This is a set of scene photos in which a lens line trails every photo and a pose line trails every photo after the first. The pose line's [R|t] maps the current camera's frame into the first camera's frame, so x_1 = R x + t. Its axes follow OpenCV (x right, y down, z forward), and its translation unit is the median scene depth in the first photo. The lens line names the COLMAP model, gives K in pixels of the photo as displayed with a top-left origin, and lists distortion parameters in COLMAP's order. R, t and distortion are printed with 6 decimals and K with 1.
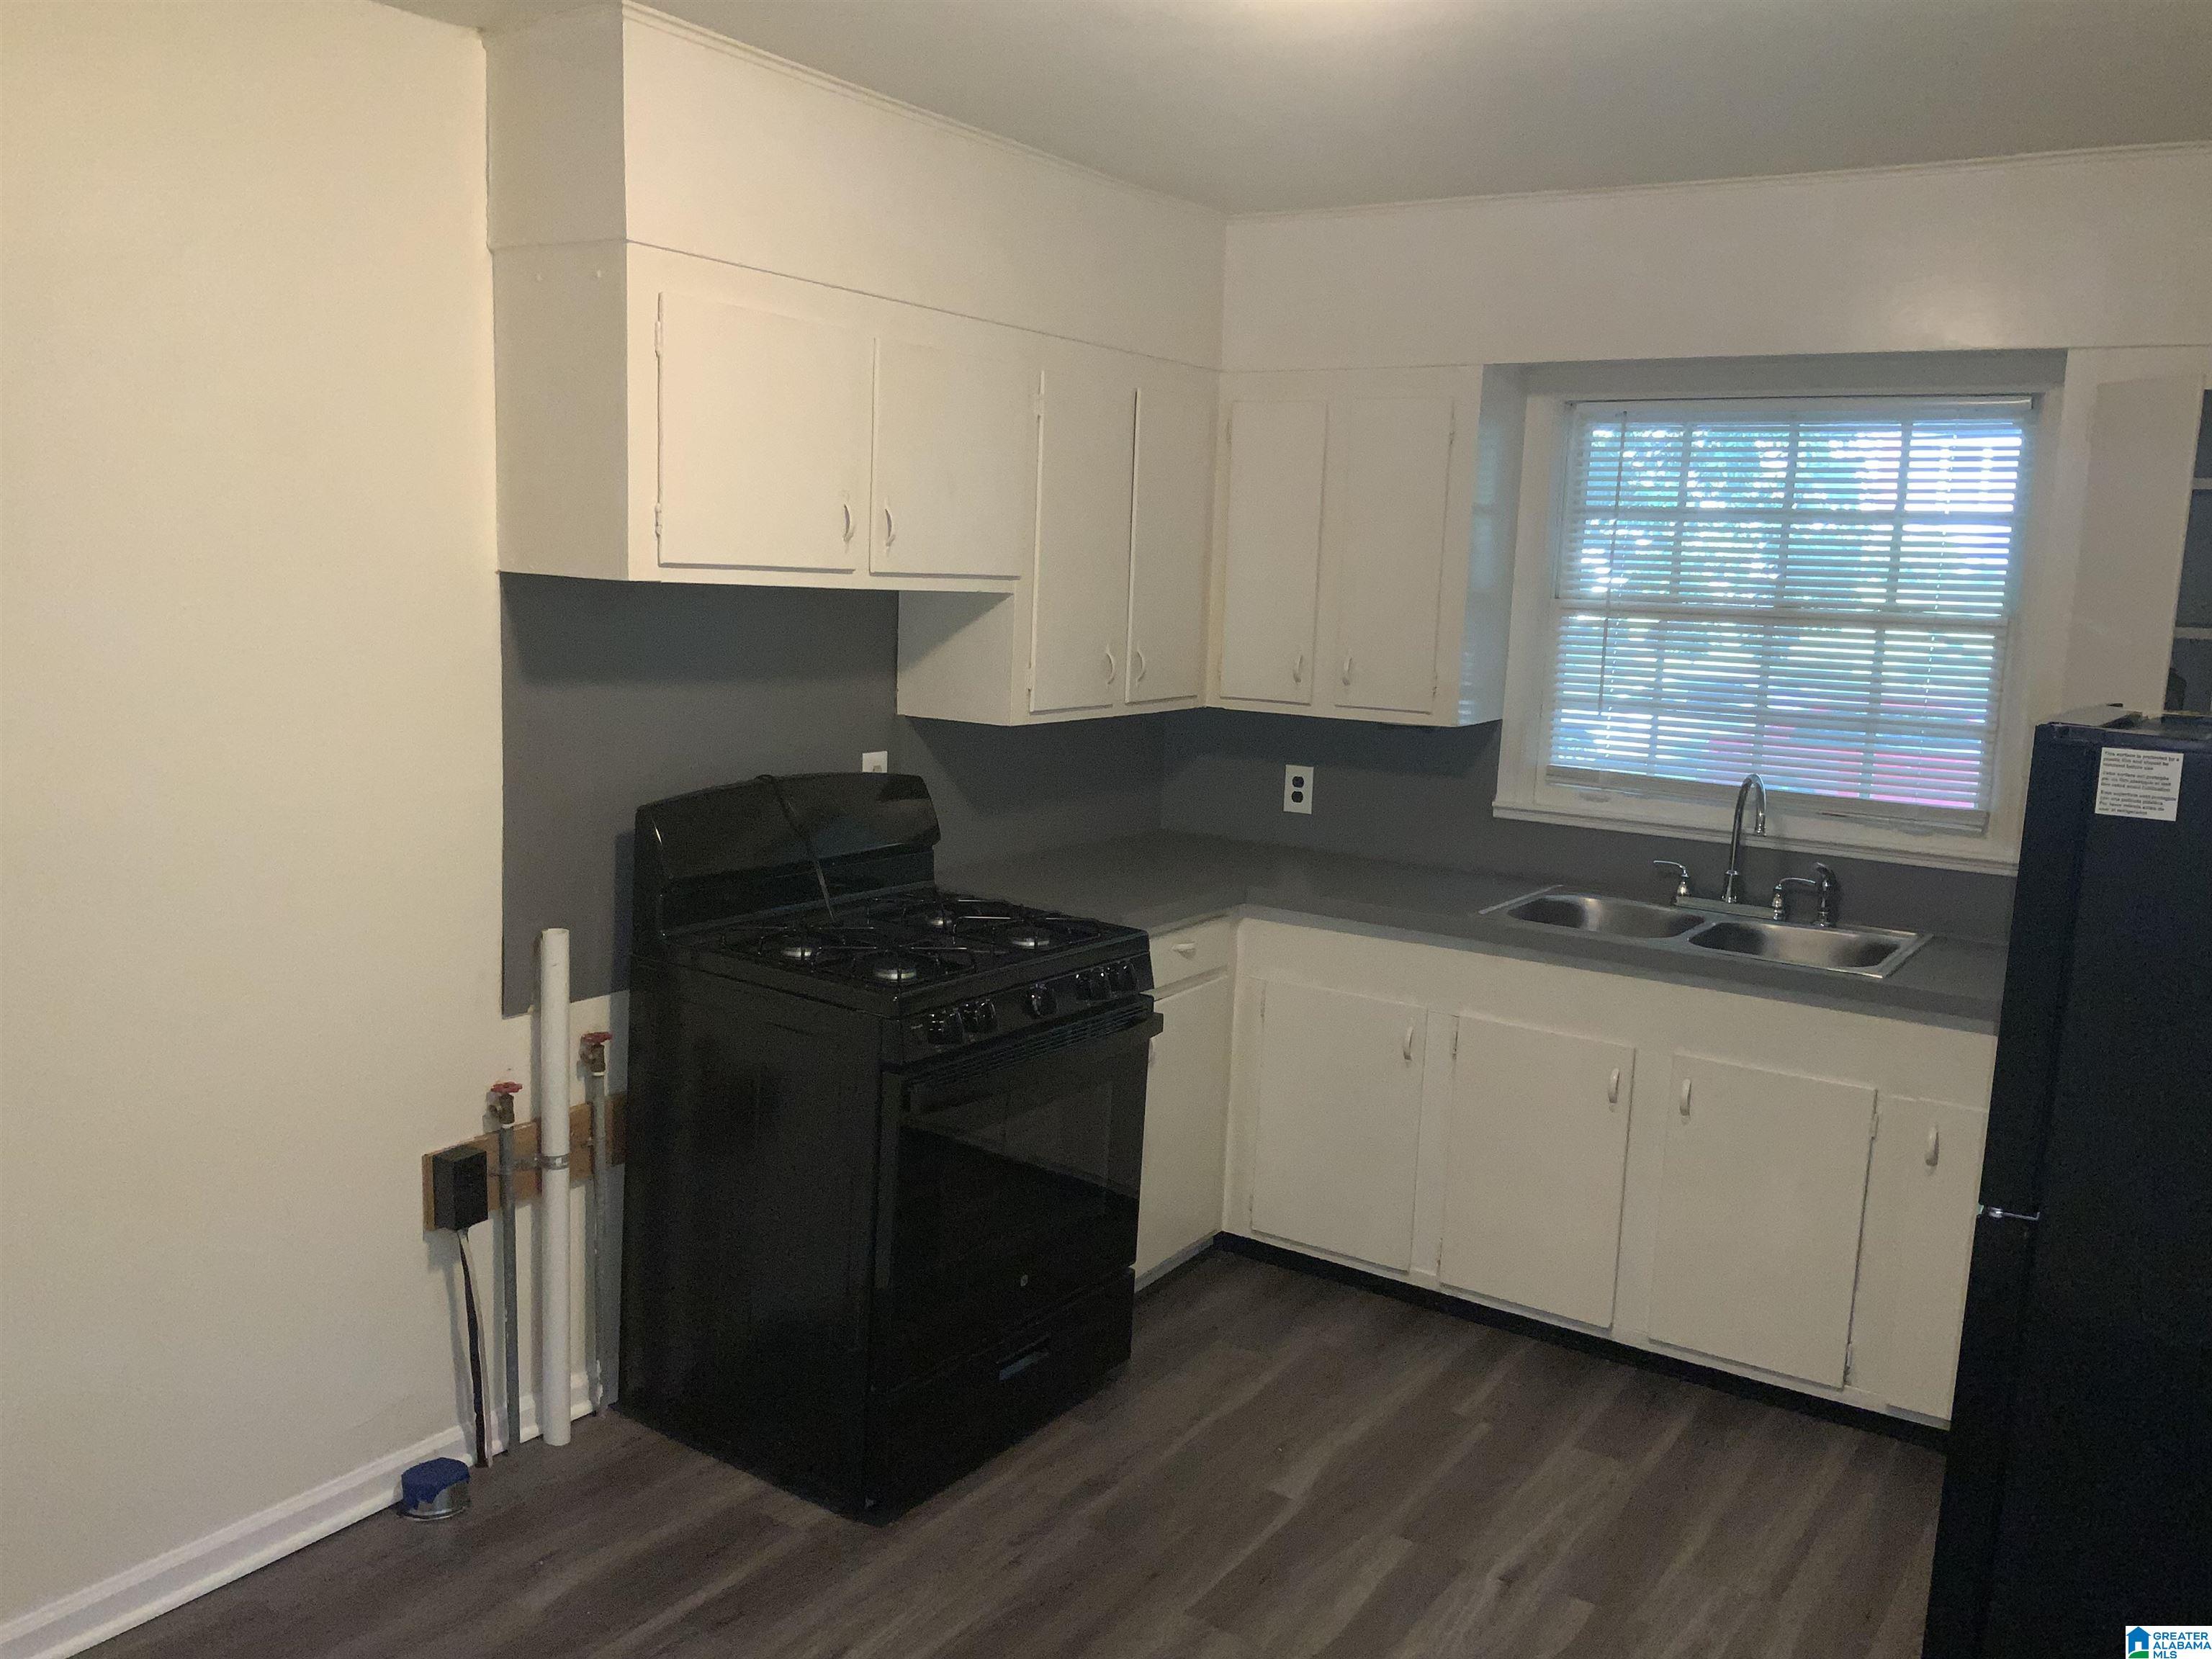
lens RADIAL K [[1813.2, 0, 1094.2], [0, 1813.2, 824.8], [0, 0, 1]] dist [0.104400, -0.210909]
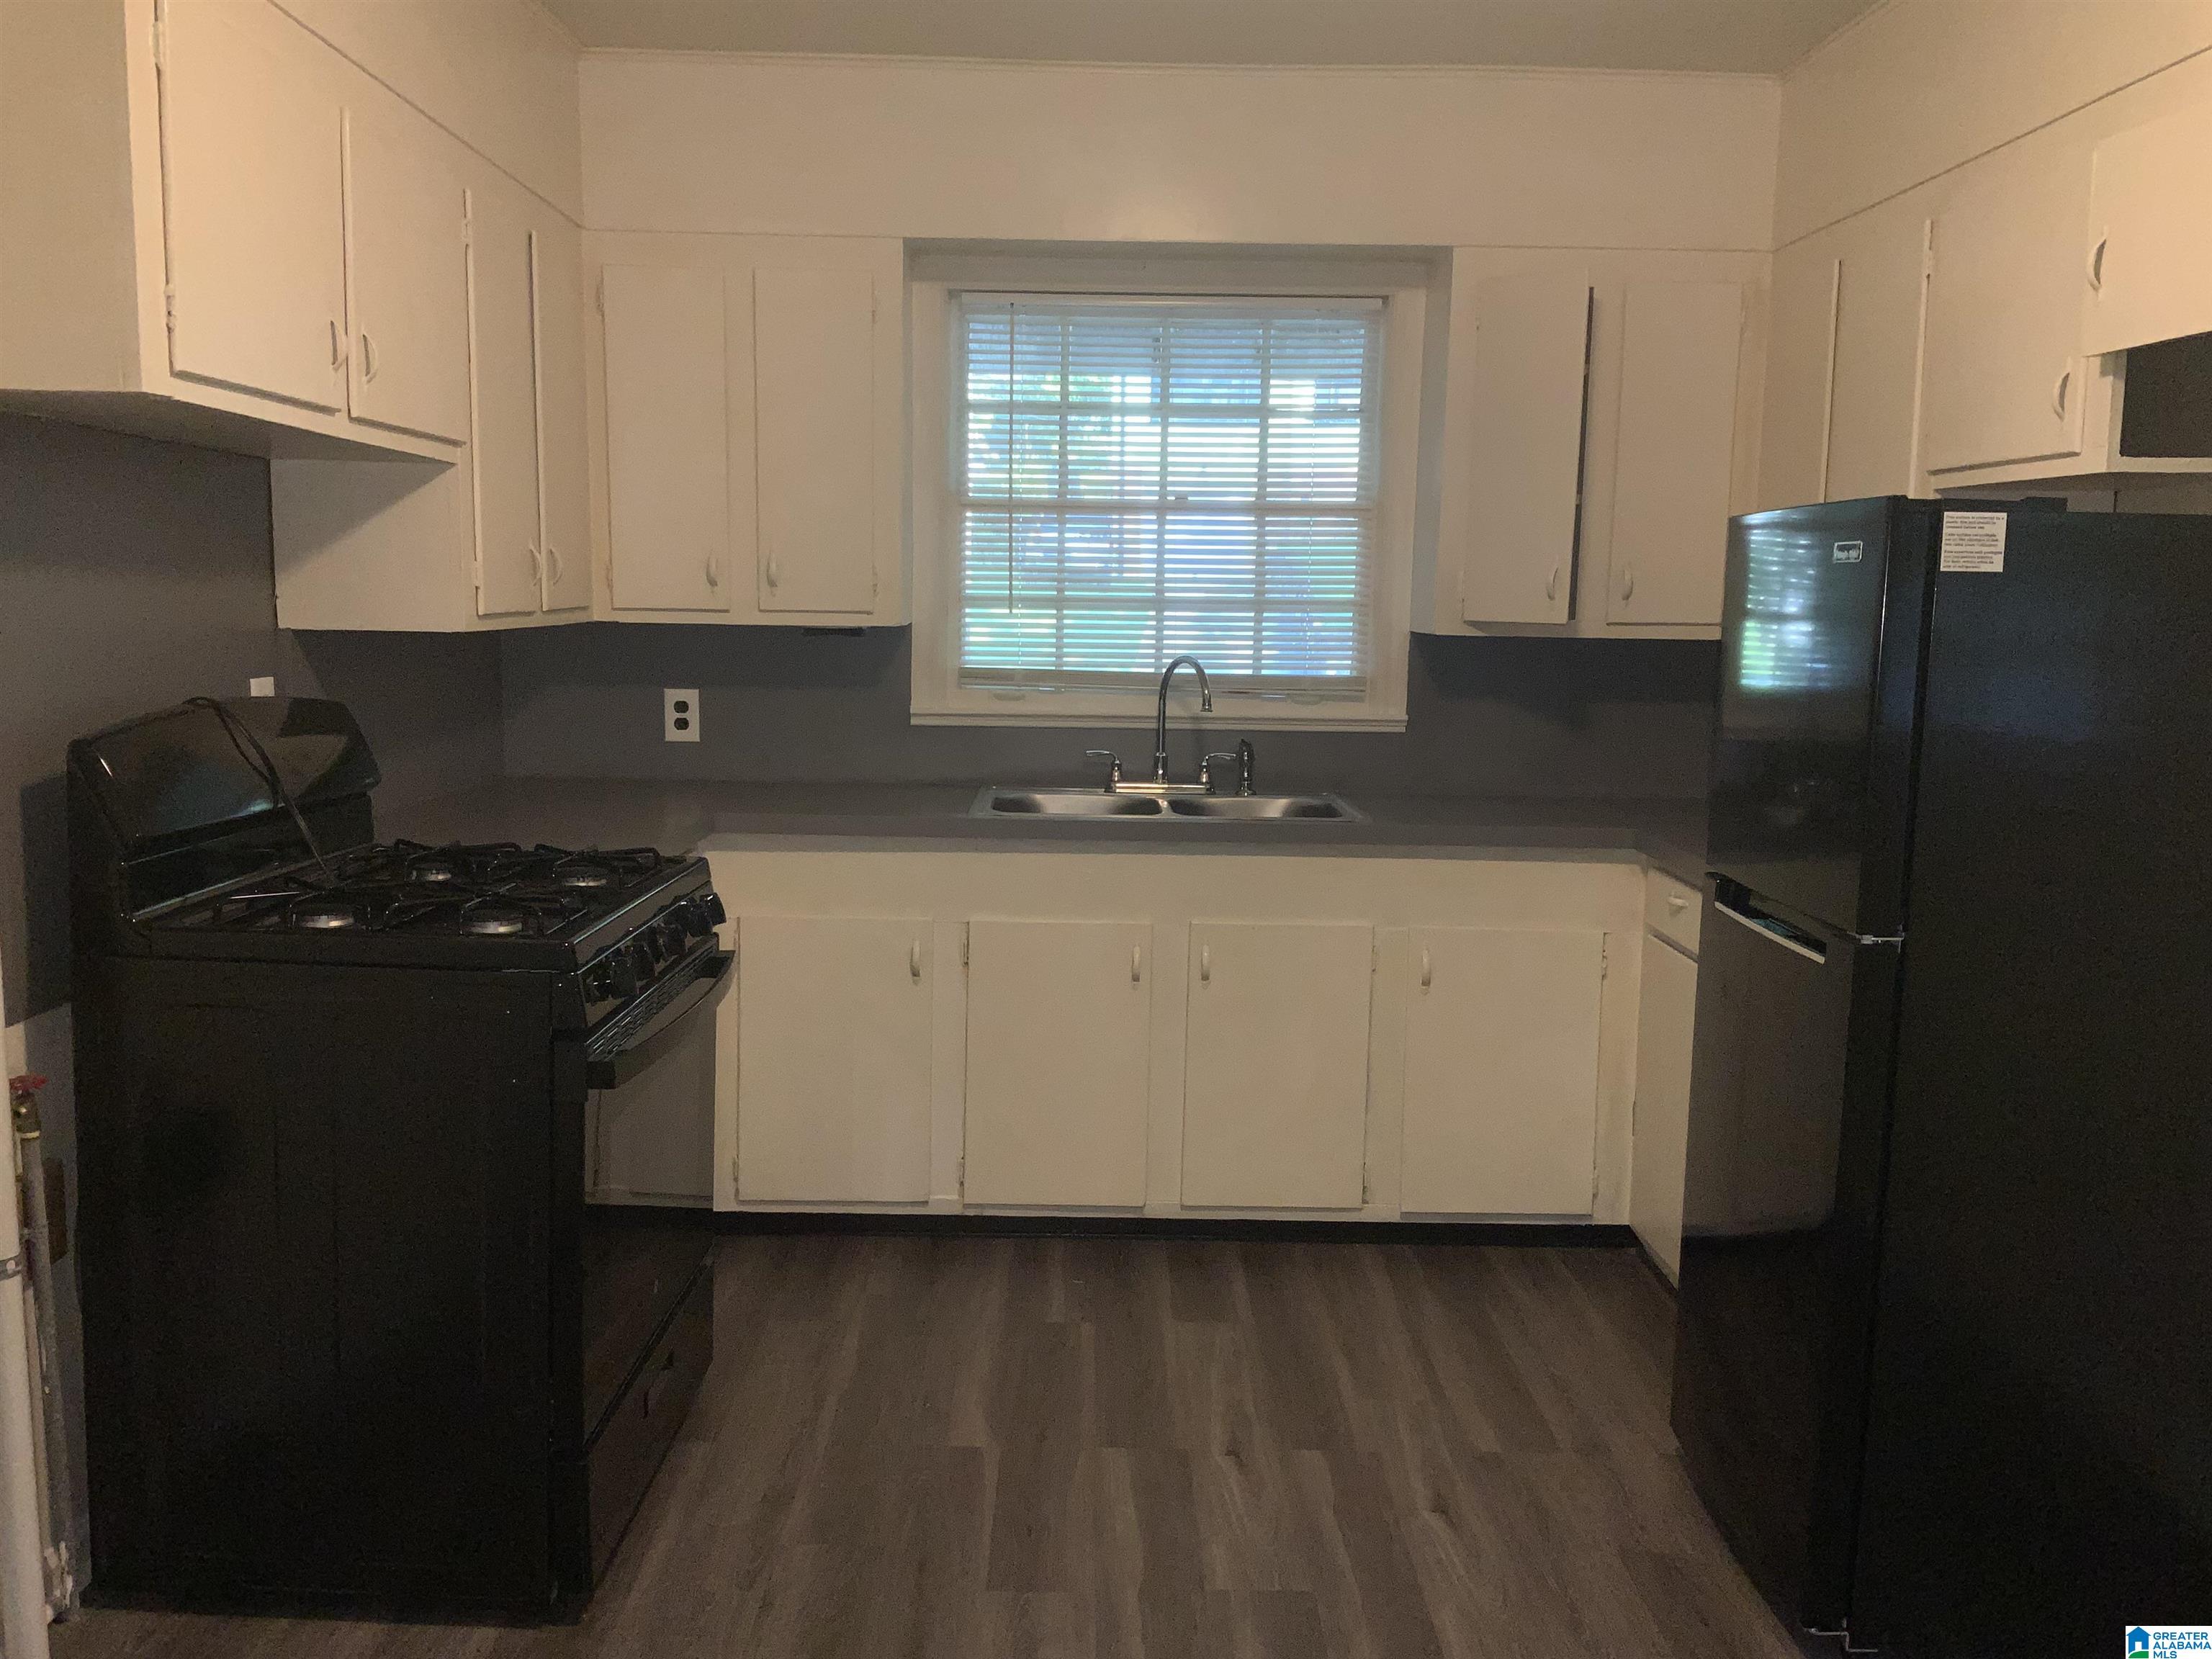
lens RADIAL K [[1813.2, 0, 1094.2], [0, 1813.2, 824.8], [0, 0, 1]] dist [0.104400, -0.210909]
pose [[0.827645, -0.096861, 0.552830, -0.271384], [0.096634, 0.994879, 0.029640, 0.033443], [-0.552870, 0.028891, 0.832767, 0.174023]]
